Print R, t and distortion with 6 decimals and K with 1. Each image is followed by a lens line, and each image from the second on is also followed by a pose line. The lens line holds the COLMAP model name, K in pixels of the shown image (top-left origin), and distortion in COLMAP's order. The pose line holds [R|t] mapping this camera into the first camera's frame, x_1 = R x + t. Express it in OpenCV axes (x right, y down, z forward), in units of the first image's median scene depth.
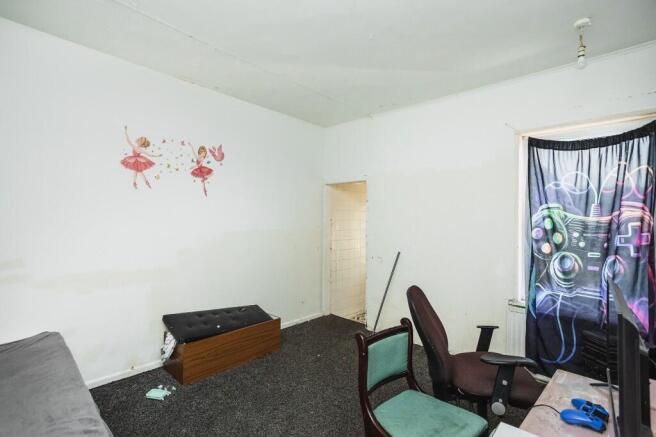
lens RADIAL K [[320.1, 0, 323.4], [0, 320.1, 218.9], [0, 0, 1]] dist [-0.038394, 0.029494]
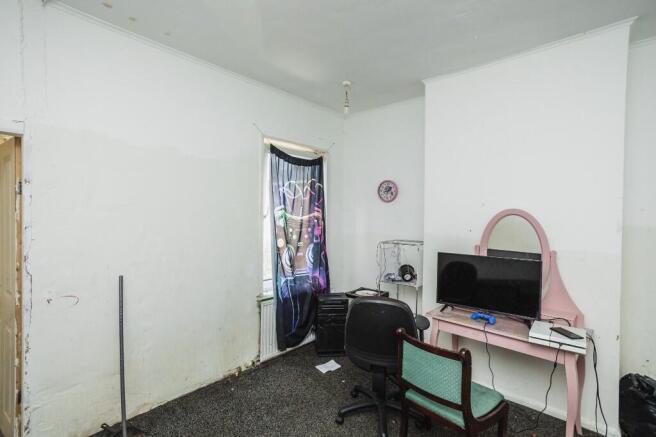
lens RADIAL K [[320.1, 0, 323.4], [0, 320.1, 218.9], [0, 0, 1]] dist [-0.038394, 0.029494]
pose [[-0.071467, -0.021894, 0.997203, -0.524529], [-0.011094, 0.999715, 0.021154, -0.024902], [-0.997381, -0.009551, -0.071690, 0.985423]]
